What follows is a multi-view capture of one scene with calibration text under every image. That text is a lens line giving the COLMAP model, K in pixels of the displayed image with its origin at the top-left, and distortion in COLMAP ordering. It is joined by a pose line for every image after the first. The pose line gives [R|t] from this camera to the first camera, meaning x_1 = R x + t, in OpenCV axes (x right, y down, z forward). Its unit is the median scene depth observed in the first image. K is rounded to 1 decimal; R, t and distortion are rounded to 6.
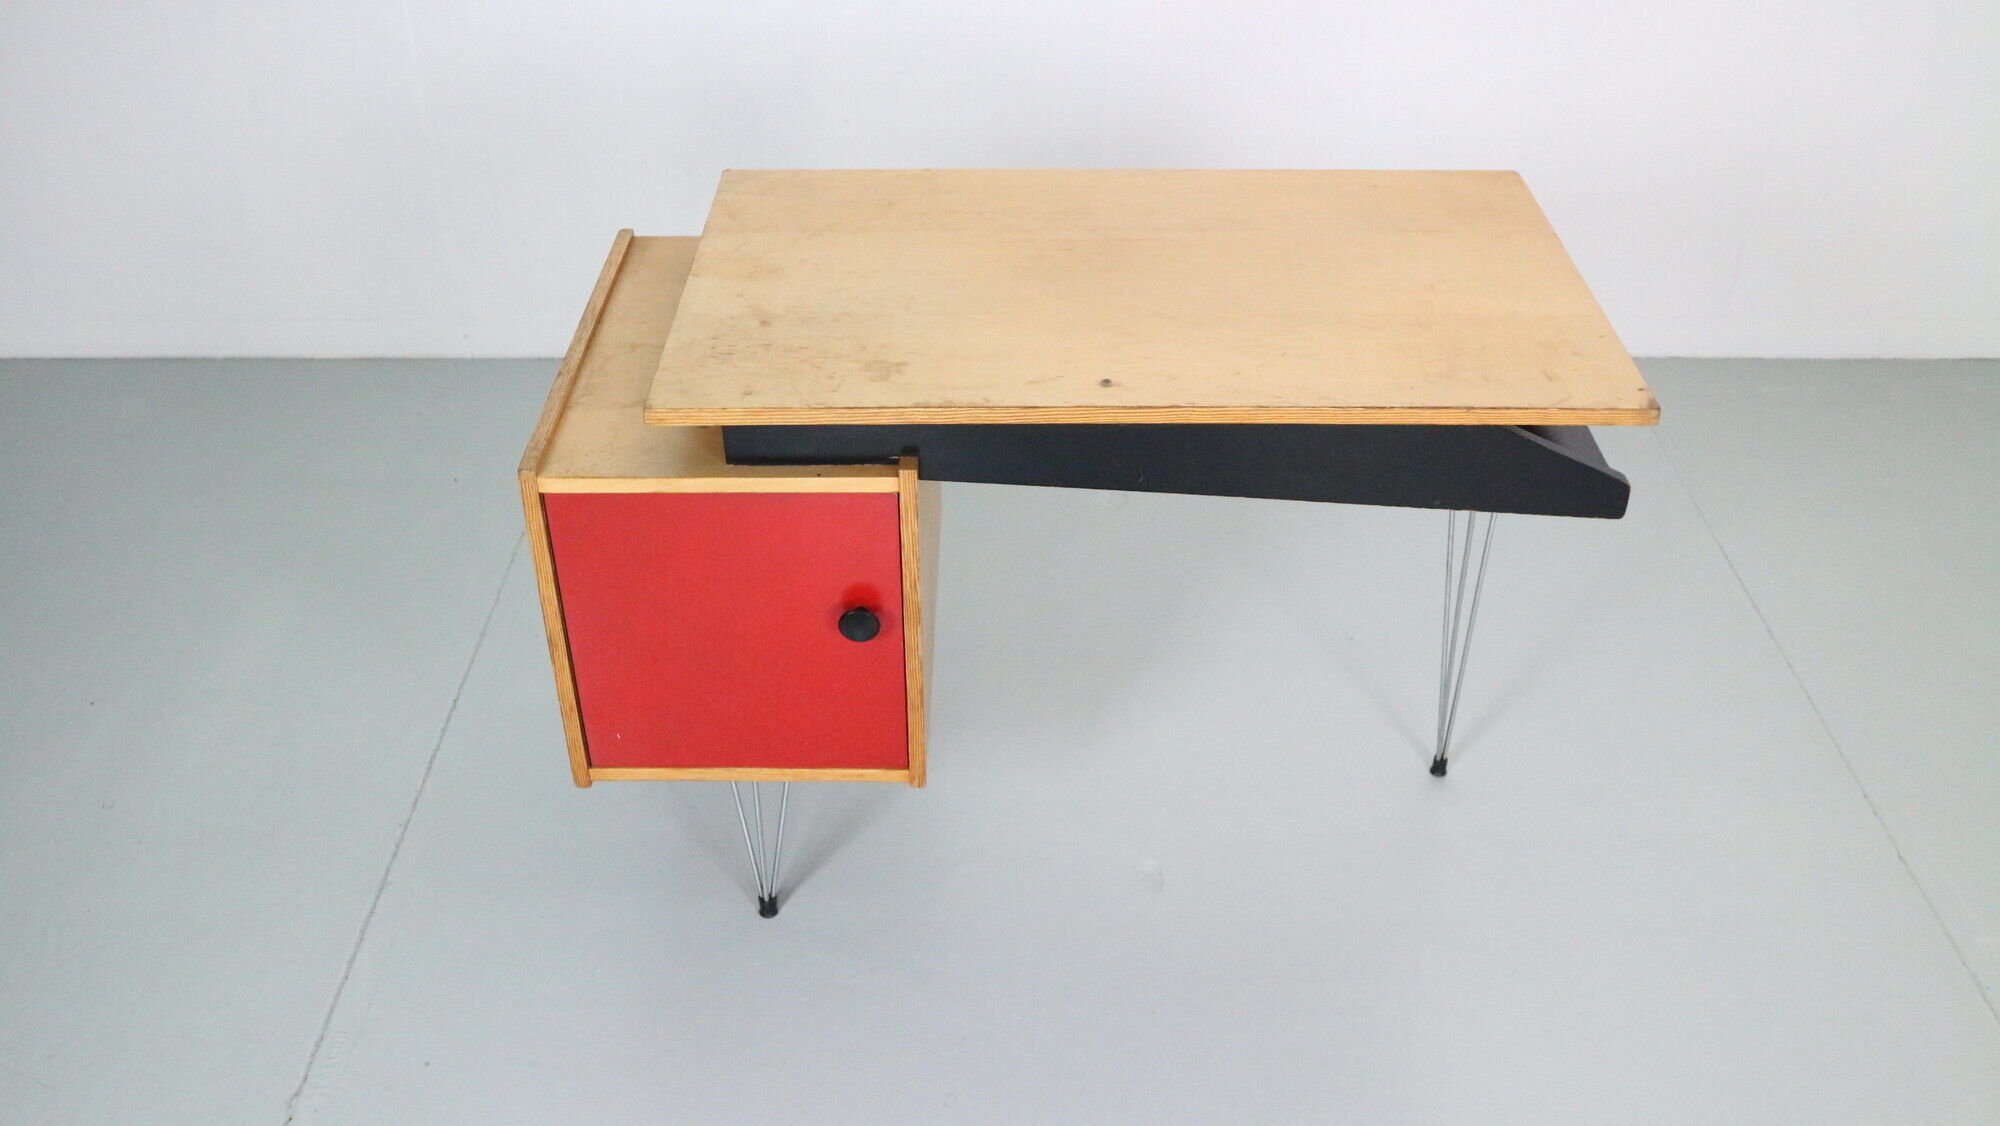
lens RADIAL K [[1764.6, 0, 995.0], [0, 1764.6, 573.0], [0, 0, 1]] dist [-0.032157, 0.045485]
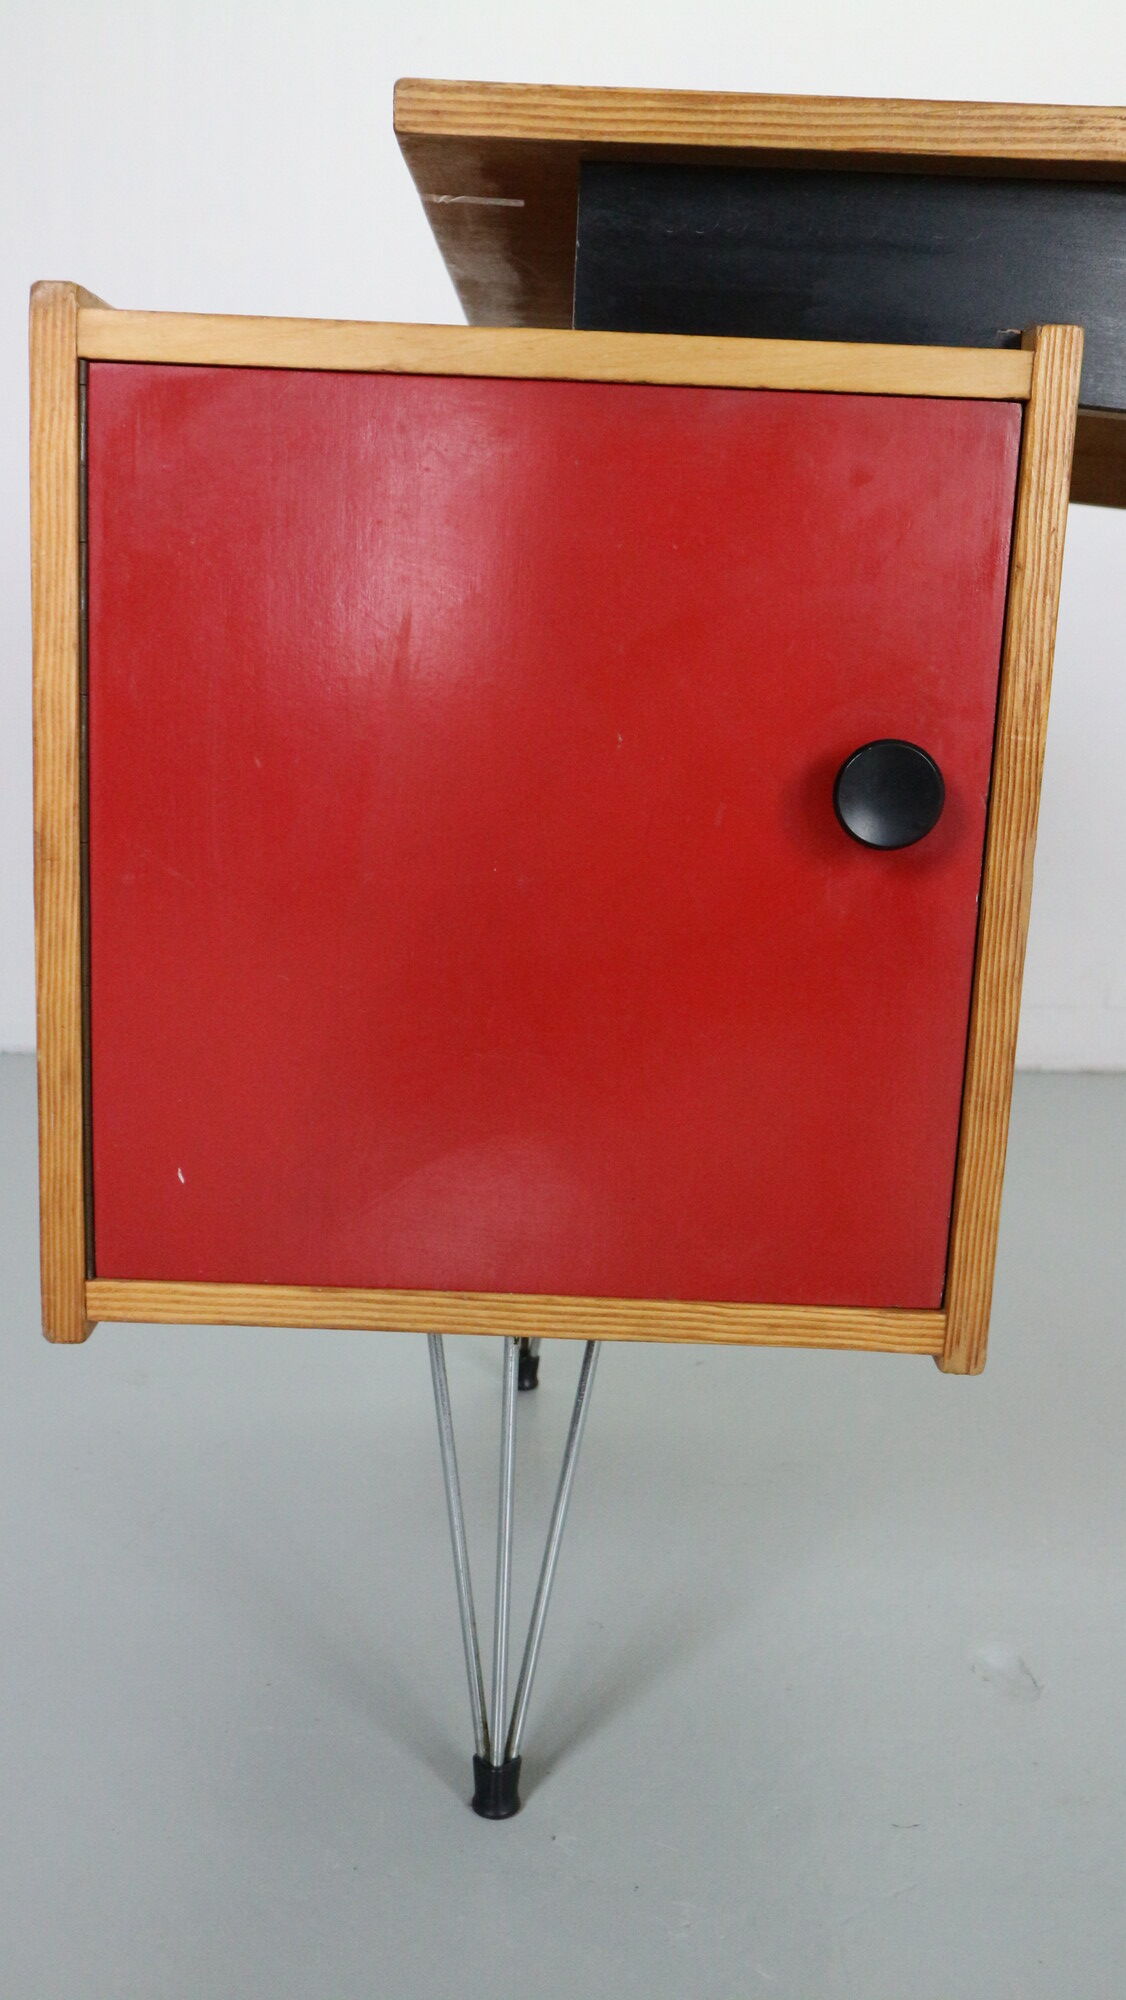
lens RADIAL K [[1915.7, 0, 582.5], [0, 1915.7, 1006.3], [0, 0, 1]] dist [-0.011374, 0.000000]
pose [[0.998964, 0.041568, 0.018517, -0.144135], [-0.030809, 0.917279, -0.397051, 0.228136], [-0.033490, 0.396069, 0.917610, 0.638083]]
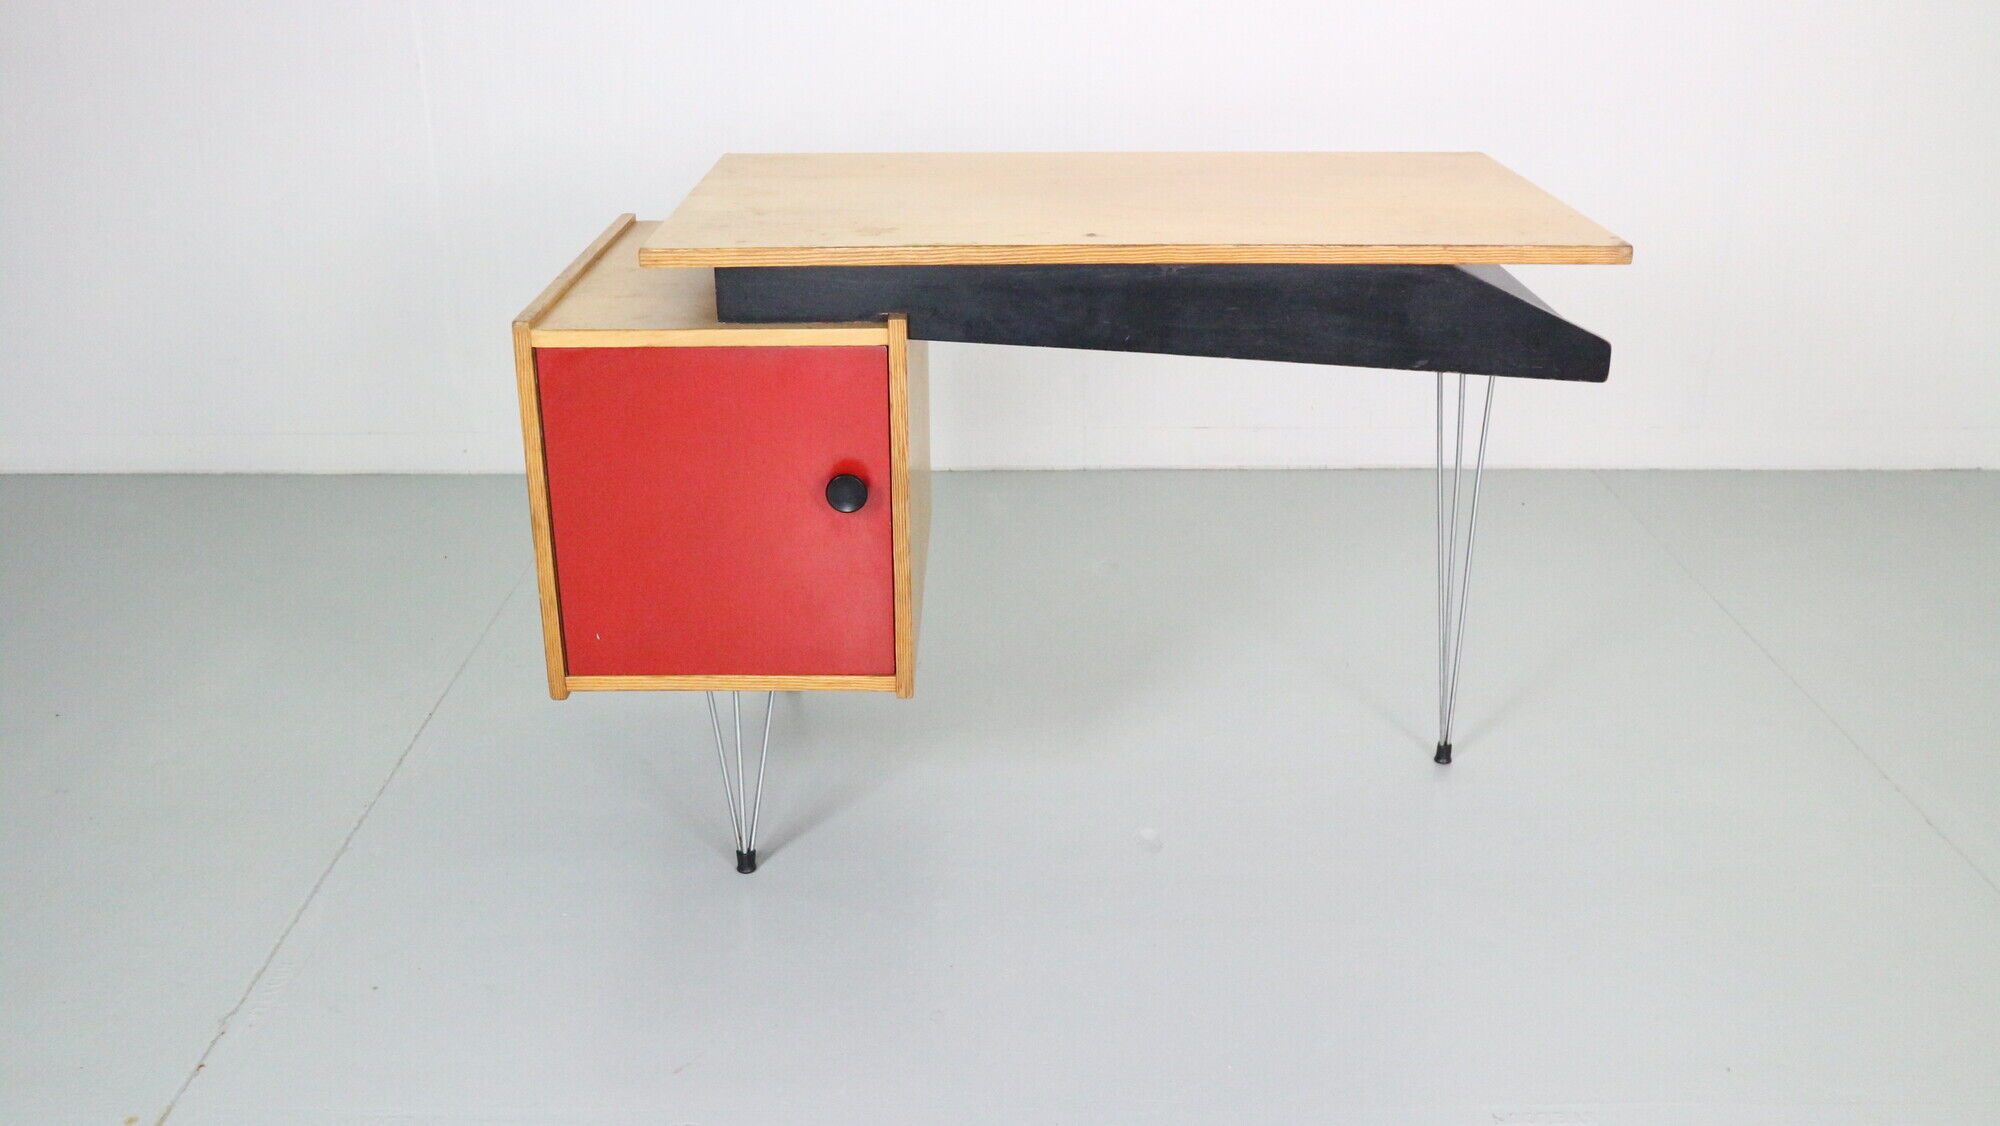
lens RADIAL K [[1764.6, 0, 993.9], [0, 1764.6, 573.2], [0, 0, 1]] dist [-0.032157, 0.045485]
pose [[0.999987, -0.002885, 0.004282, 0.001193], [0.003794, 0.973084, -0.230419, 0.296585], [-0.003502, 0.230432, 0.973082, 0.044753]]
